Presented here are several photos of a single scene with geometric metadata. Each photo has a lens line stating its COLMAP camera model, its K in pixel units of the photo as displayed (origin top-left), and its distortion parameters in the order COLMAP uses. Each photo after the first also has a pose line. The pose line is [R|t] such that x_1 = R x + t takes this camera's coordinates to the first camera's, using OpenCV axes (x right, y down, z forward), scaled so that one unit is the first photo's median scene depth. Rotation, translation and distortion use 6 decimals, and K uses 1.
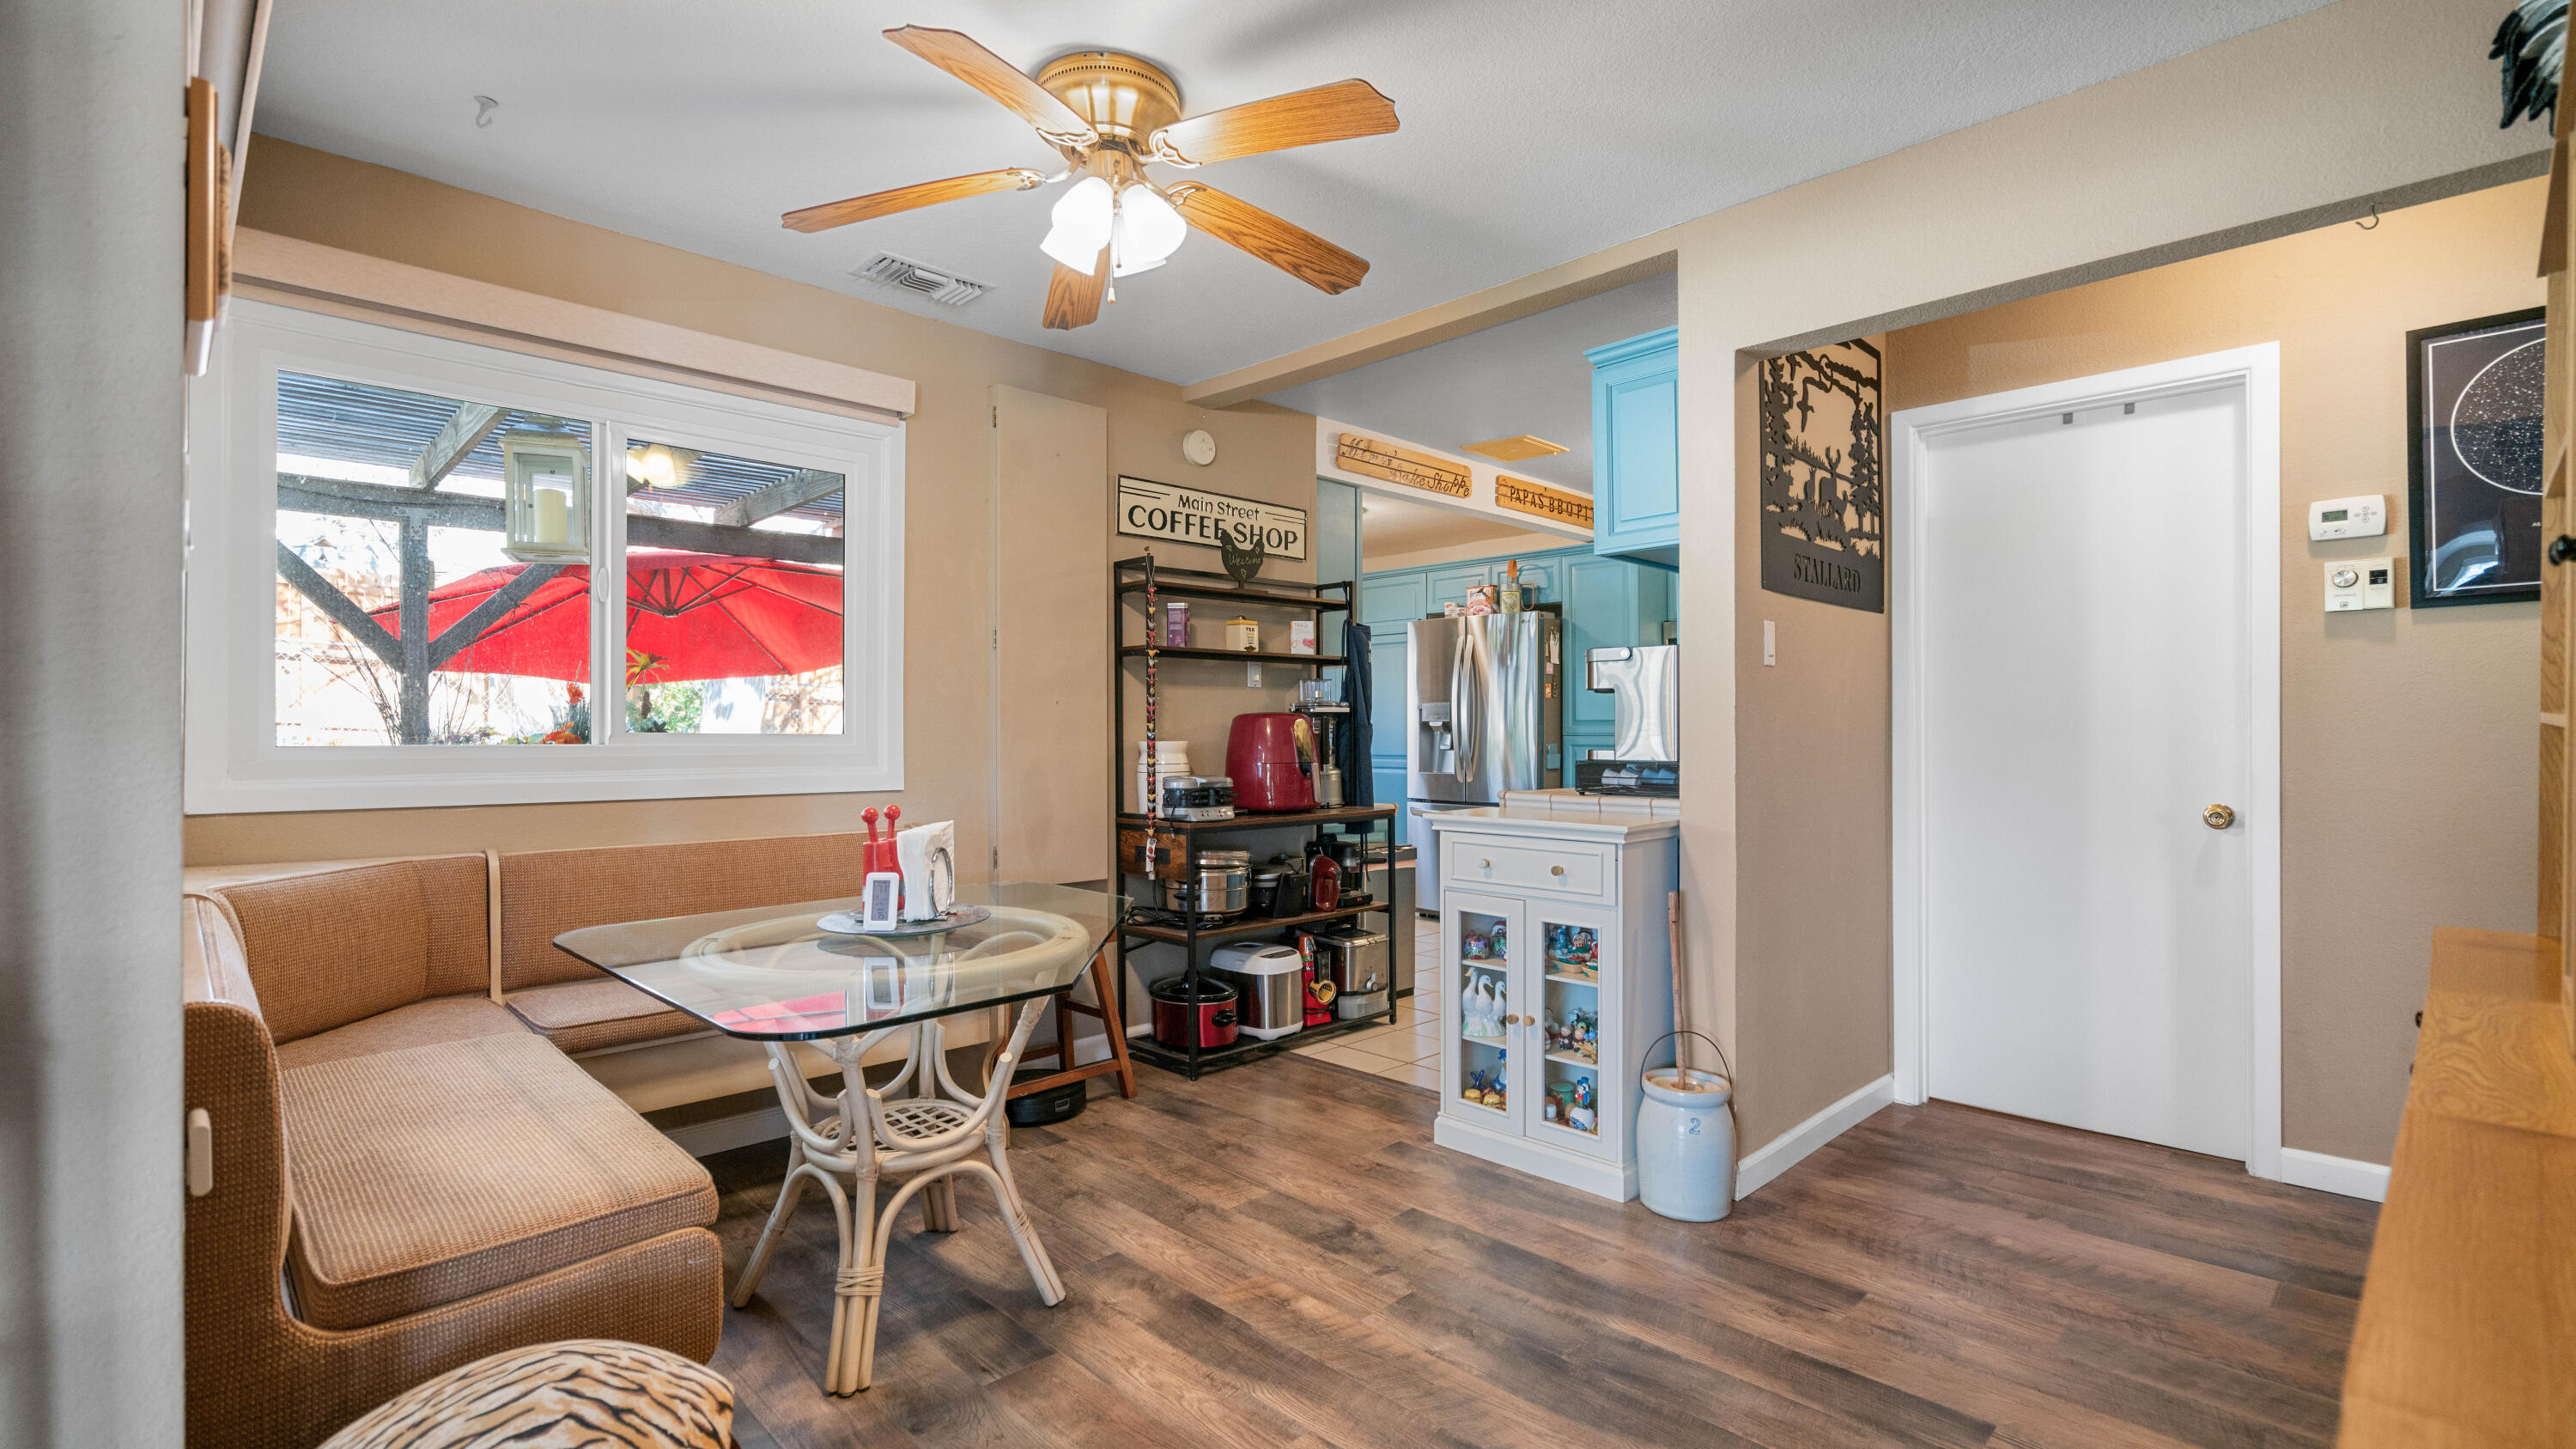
lens RADIAL K [[1172.0, 0, 1293.1], [0, 1172.0, 722.3], [0, 0, 1]] dist [-0.000185, 0.001932]
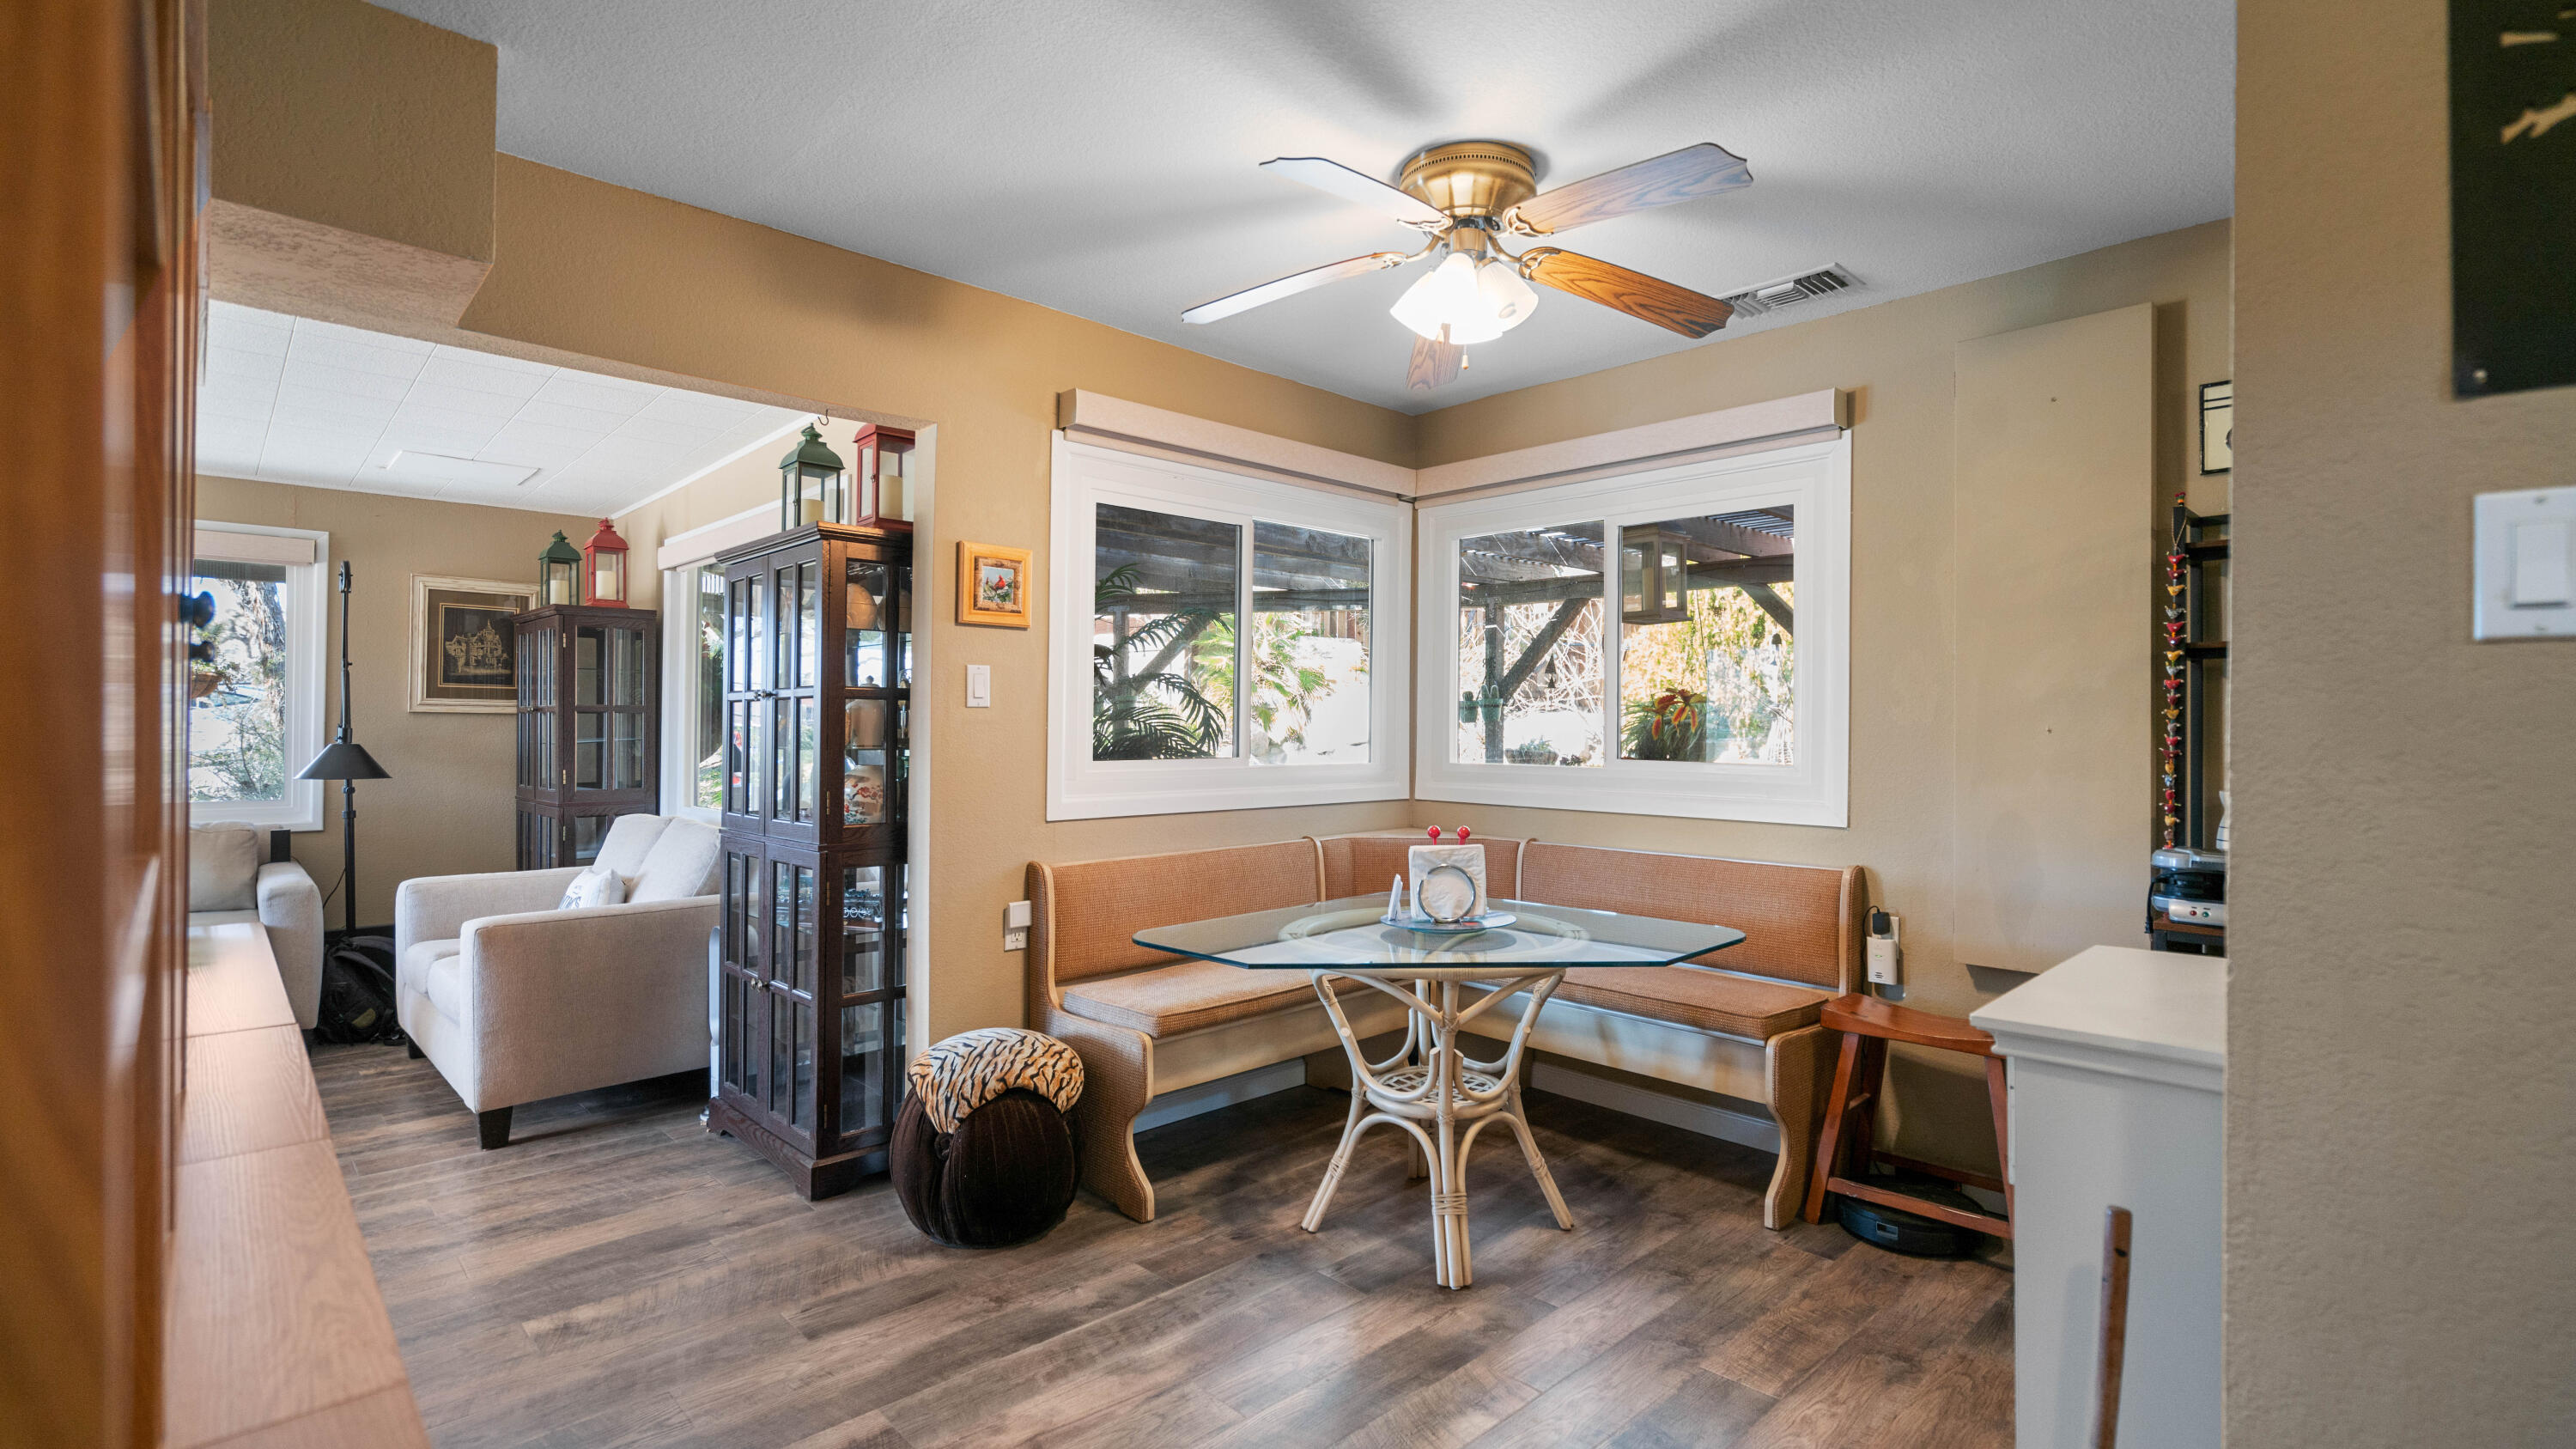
lens RADIAL K [[1172.0, 0, 1292.1], [0, 1172.0, 716.0], [0, 0, 1]] dist [-0.000185, 0.001932]
pose [[-0.015043, -0.010762, -0.999829, 0.742060], [-0.004584, 0.999932, -0.010694, -0.025407], [0.999876, 0.004422, -0.015092, 0.704305]]
